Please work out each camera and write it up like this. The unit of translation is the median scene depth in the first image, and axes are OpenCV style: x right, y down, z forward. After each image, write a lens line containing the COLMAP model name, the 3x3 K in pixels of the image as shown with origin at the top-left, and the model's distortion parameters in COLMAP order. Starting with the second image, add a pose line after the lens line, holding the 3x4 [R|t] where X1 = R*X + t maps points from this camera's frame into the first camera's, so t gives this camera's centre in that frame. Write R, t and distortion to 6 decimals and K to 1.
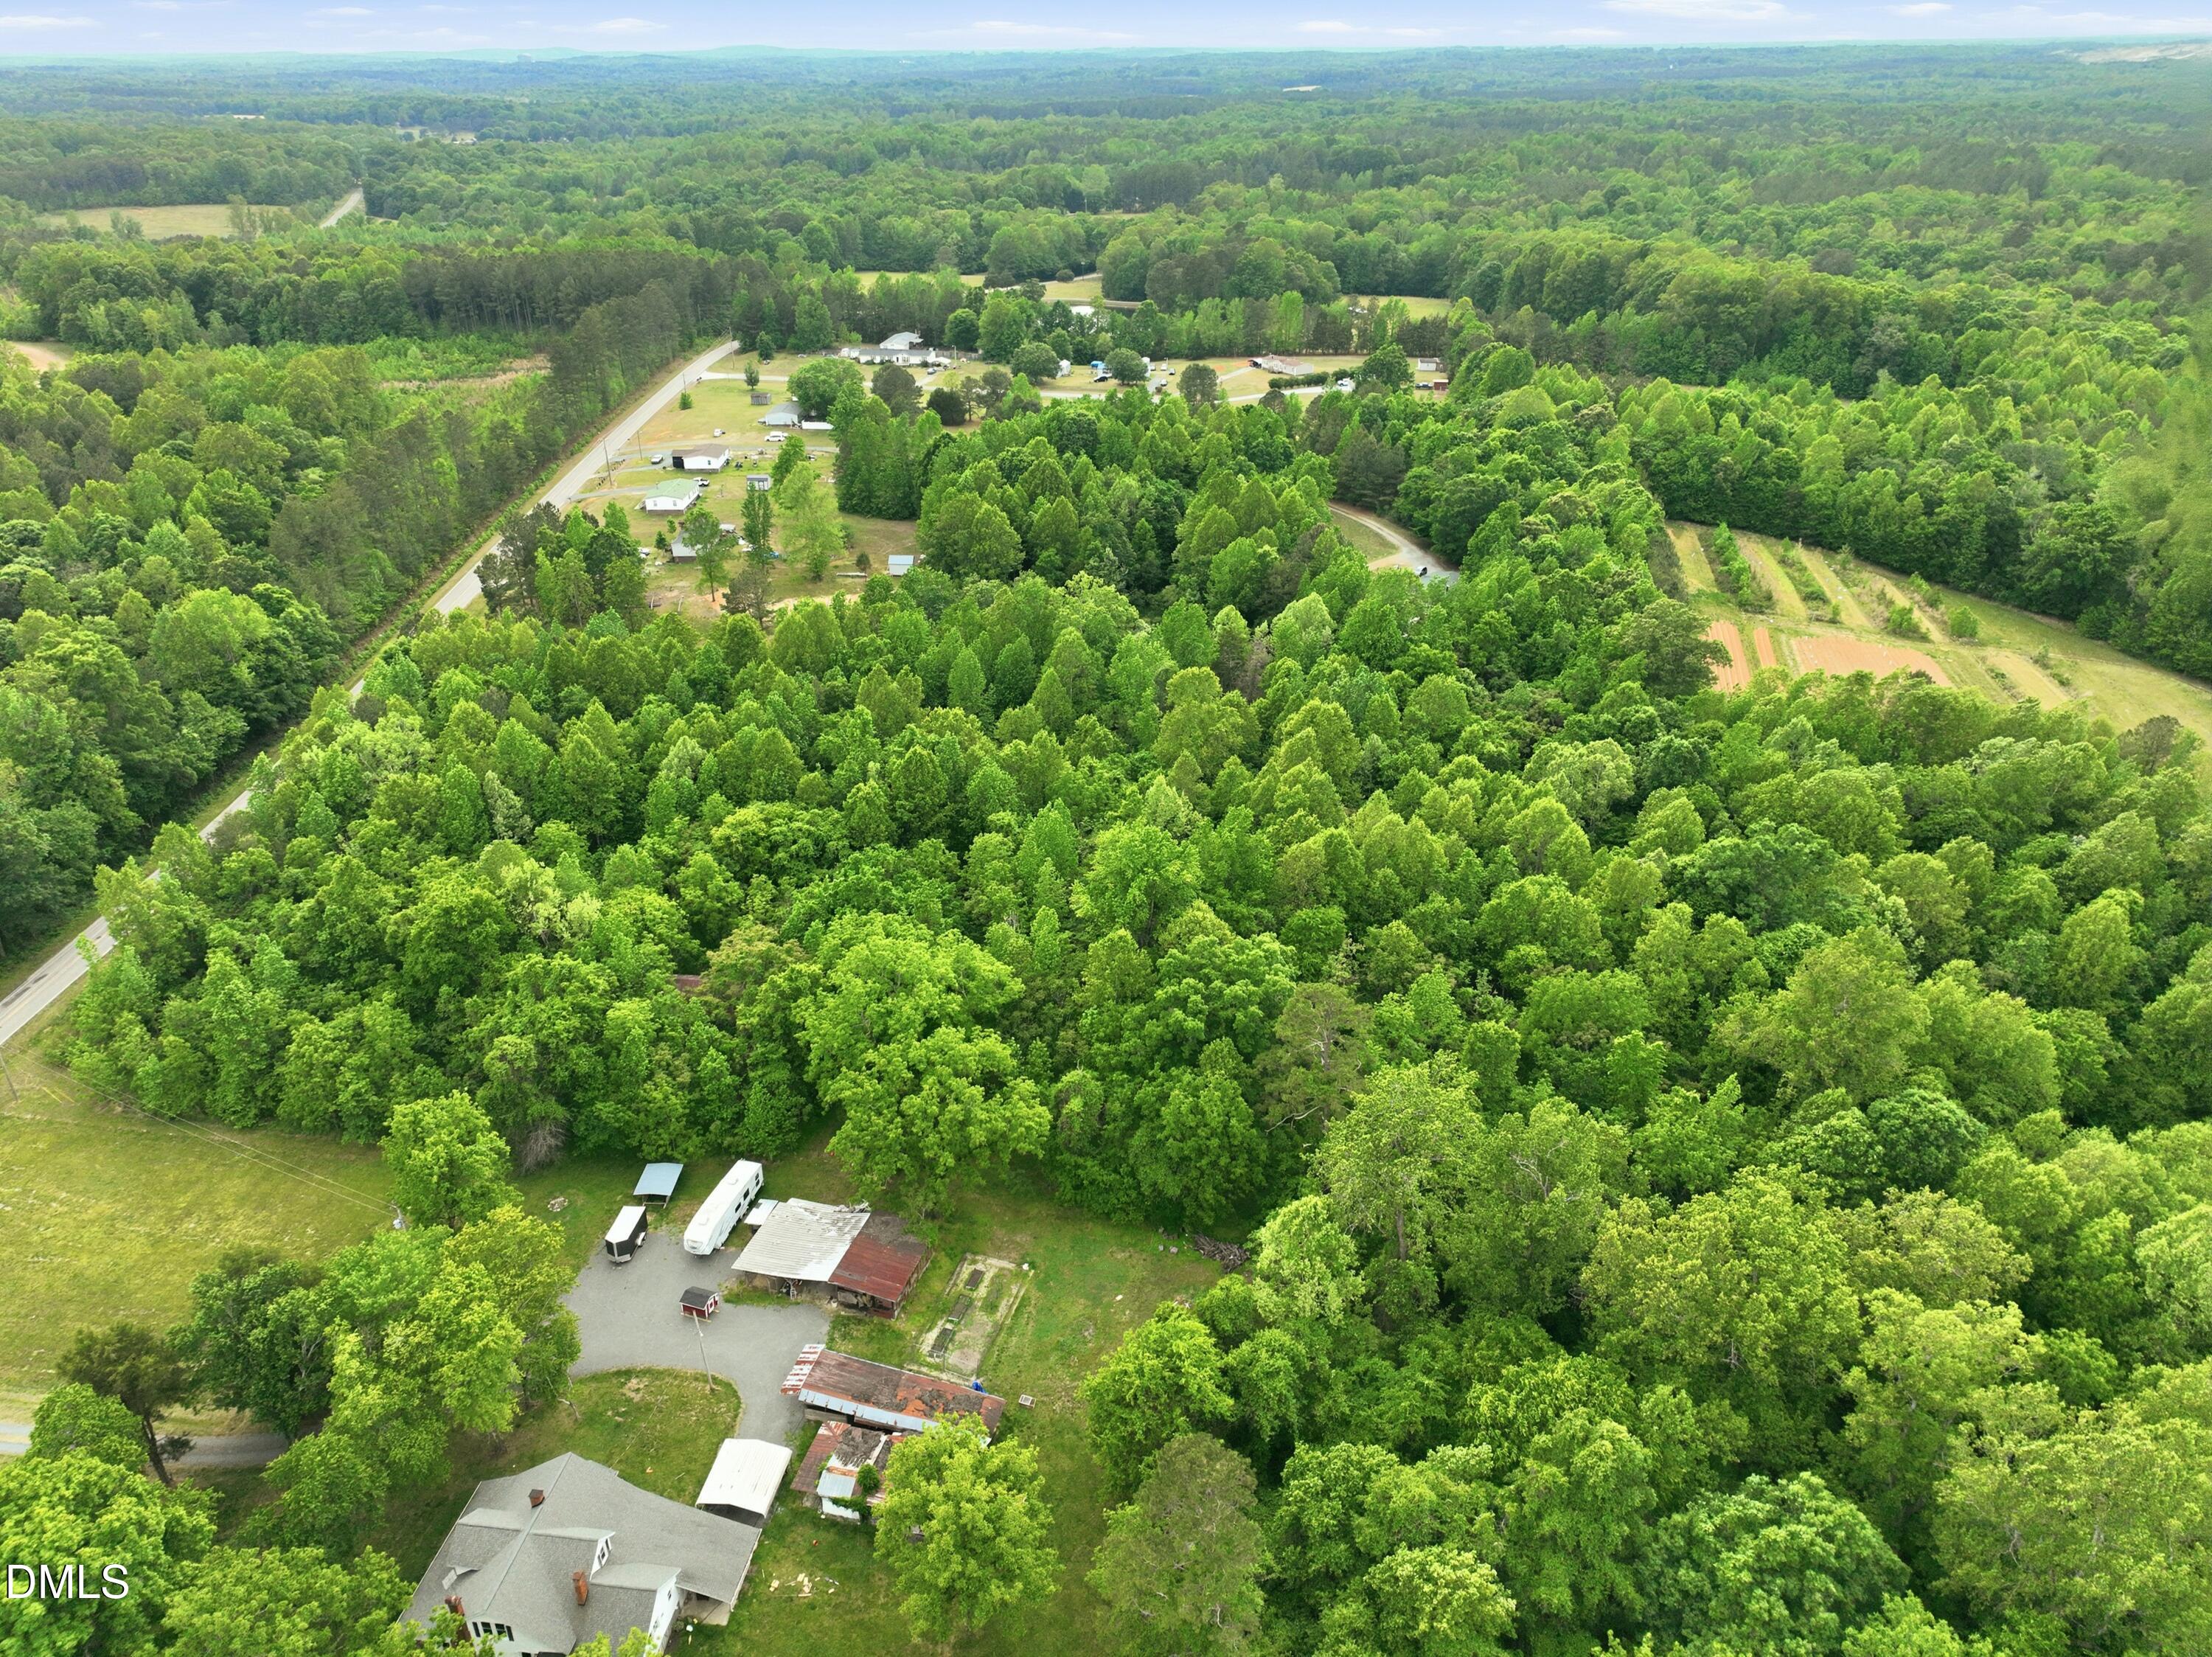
lens RADIAL K [[1545.1, 0, 1113.9], [0, 1545.1, 834.3], [0, 0, 1]] dist [-0.009989, 0.025484]
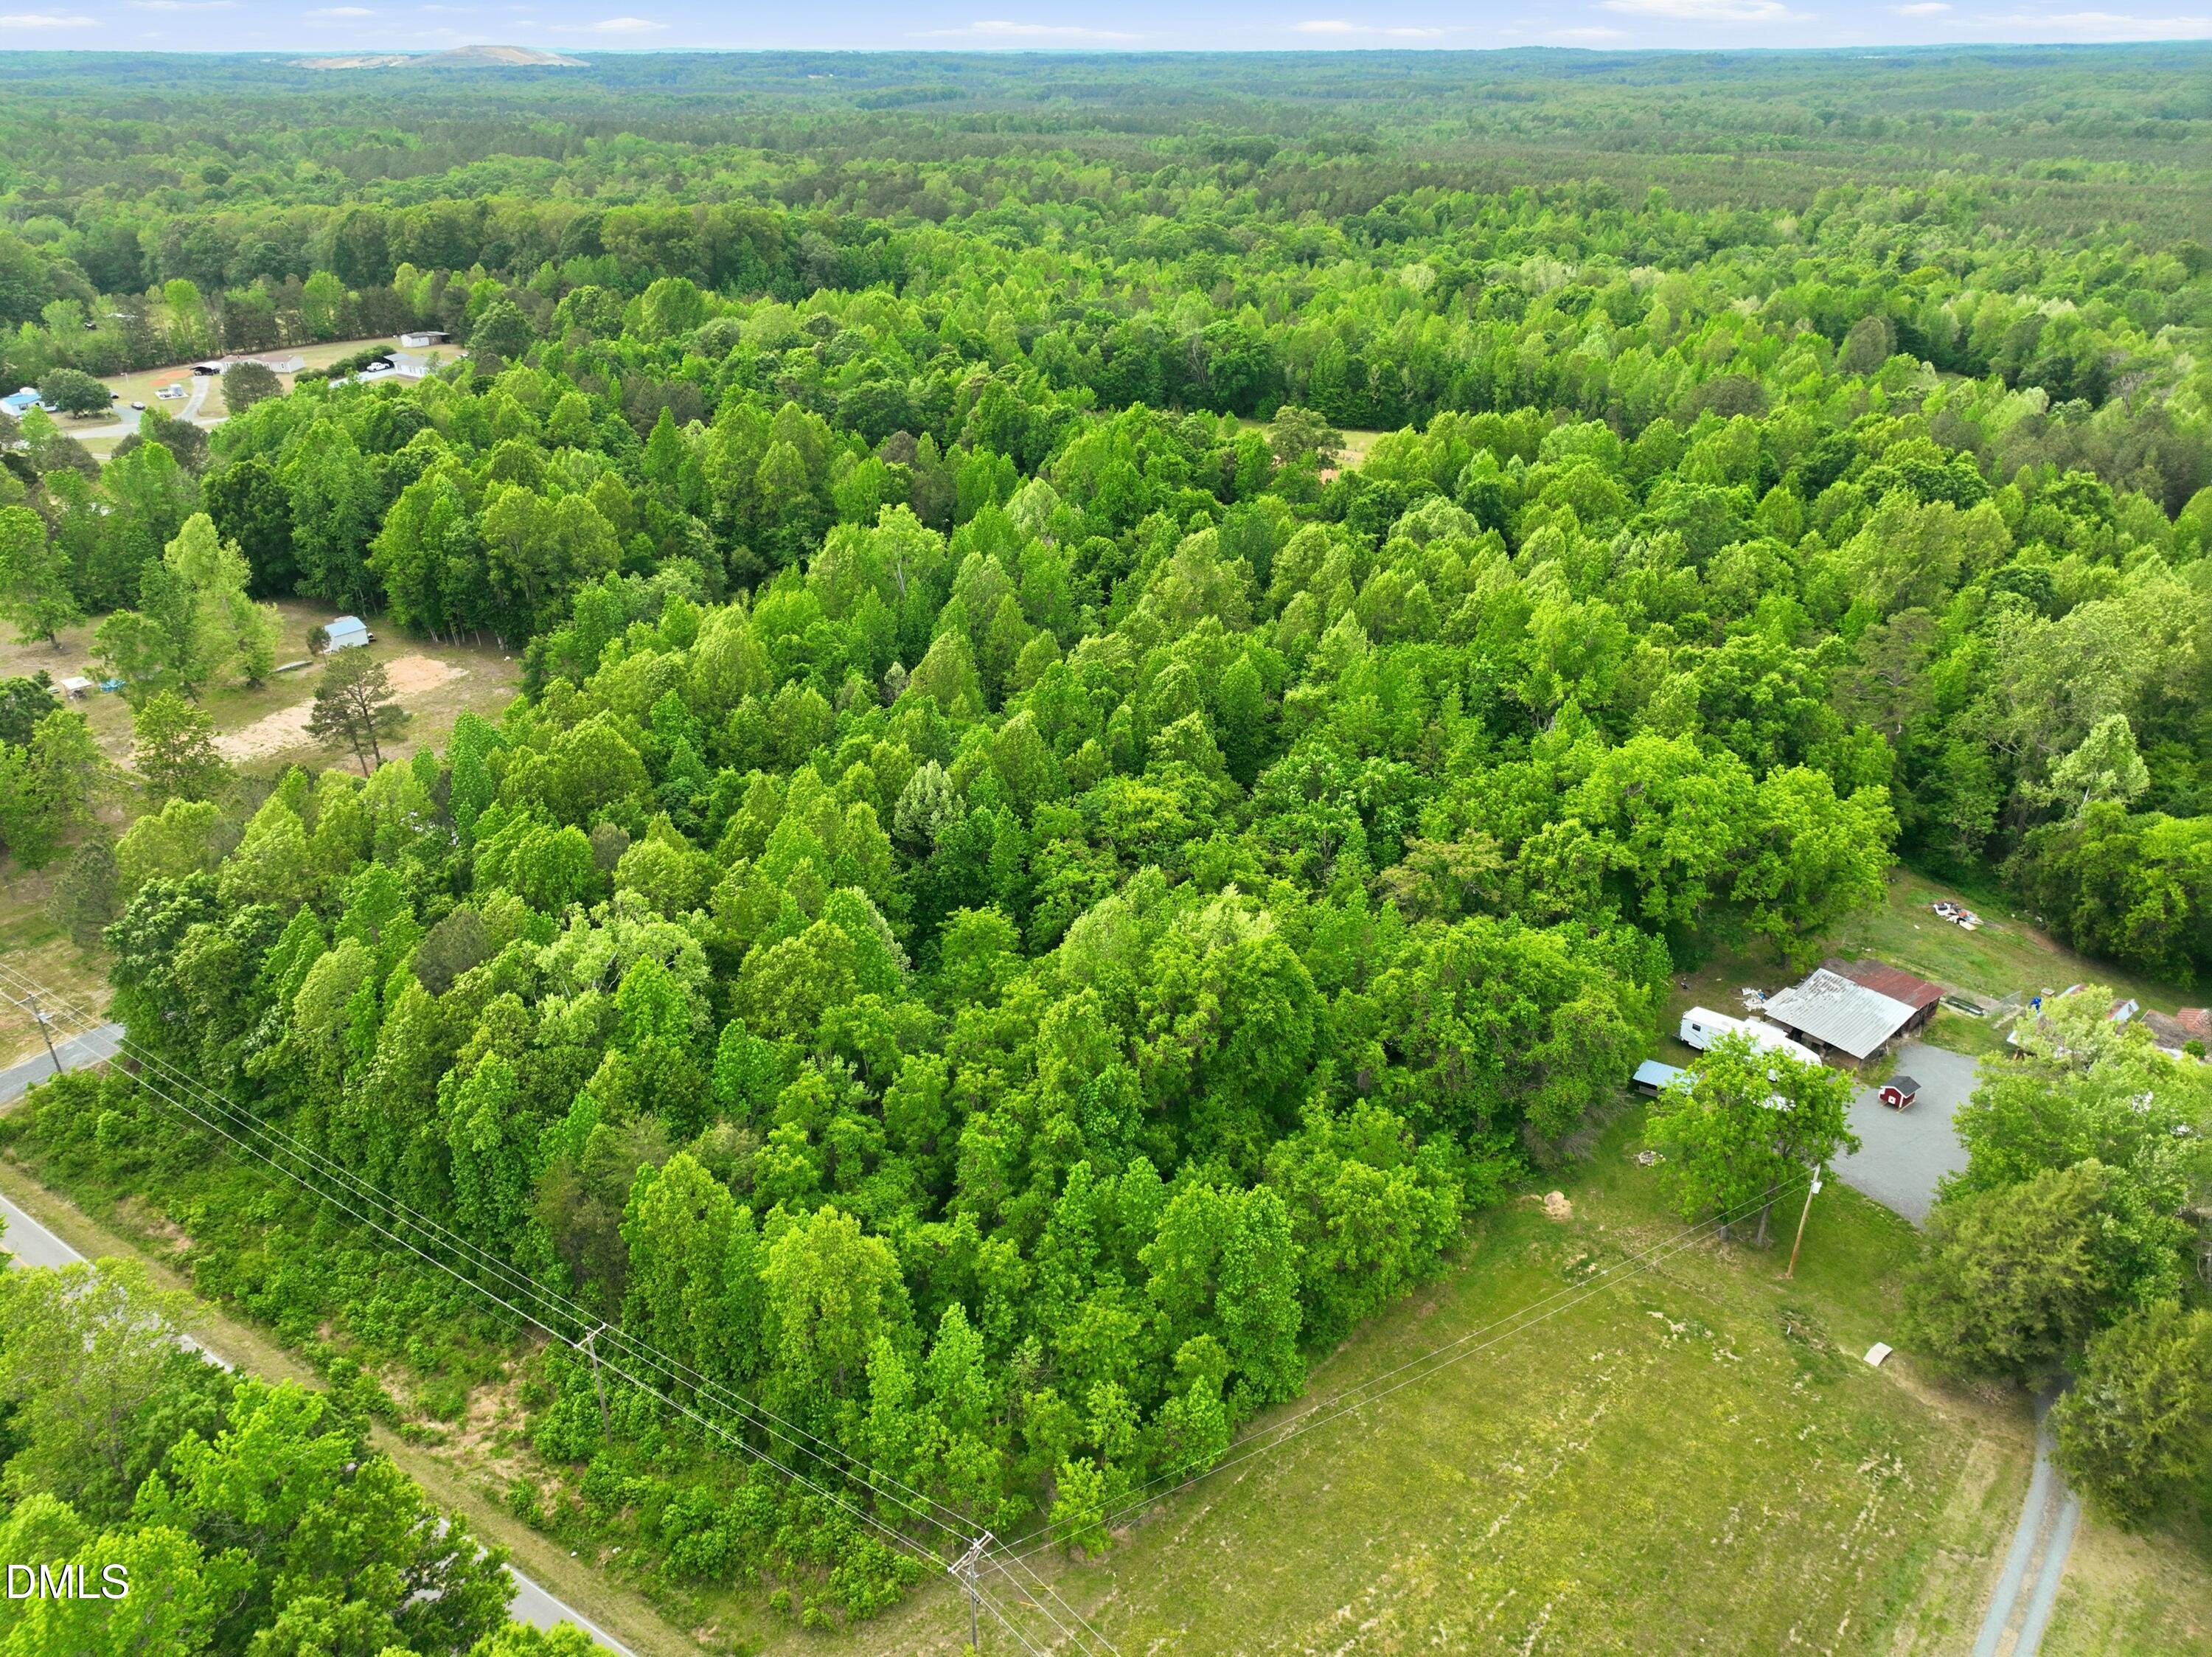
lens RADIAL K [[1545.1, 0, 1115.6], [0, 1545.1, 824.9], [0, 0, 1]] dist [-0.009989, 0.025484]
pose [[0.552465, -0.368374, 0.747718, -0.480936], [0.377560, 0.910335, 0.169522, -0.078071], [-0.743122, 0.188654, 0.642012, 0.288396]]
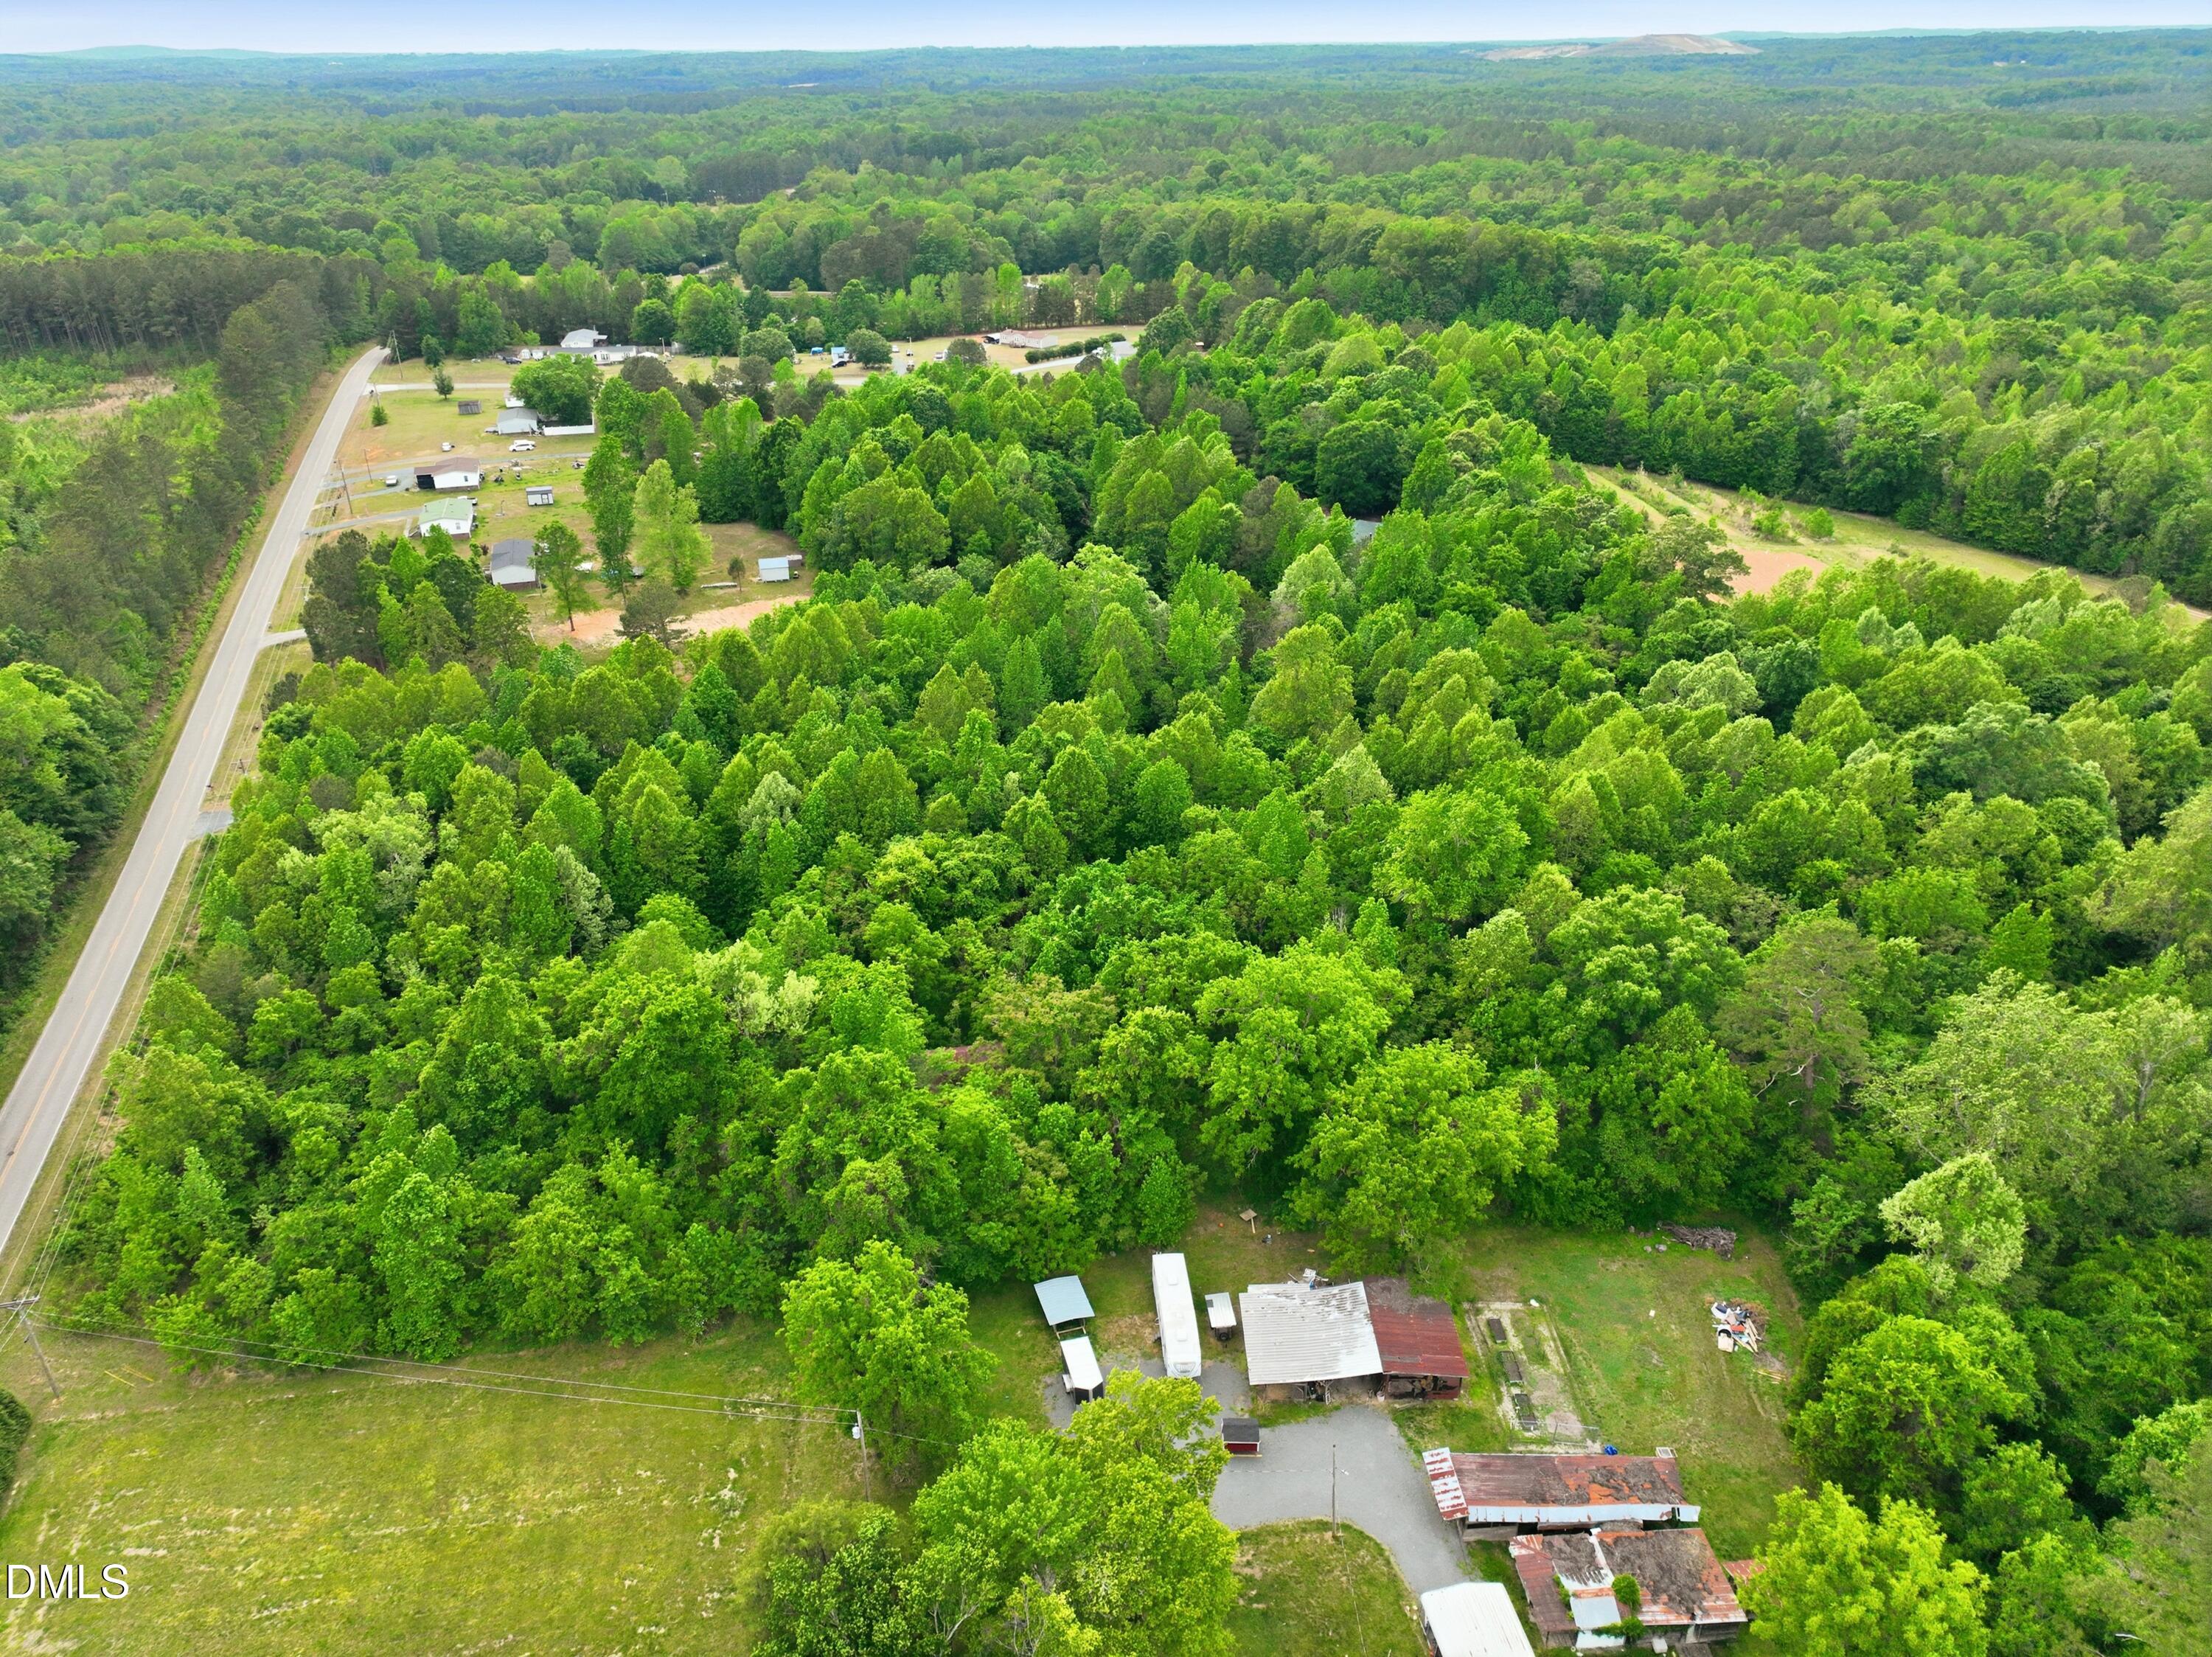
lens RADIAL K [[1545.1, 0, 1117.2], [0, 1545.1, 837.3], [0, 0, 1]] dist [-0.009989, 0.025484]
pose [[0.951826, -0.142596, 0.271465, -0.203070], [0.142523, 0.989588, 0.020089, -0.012020], [-0.271503, 0.019569, 0.962239, 0.096813]]
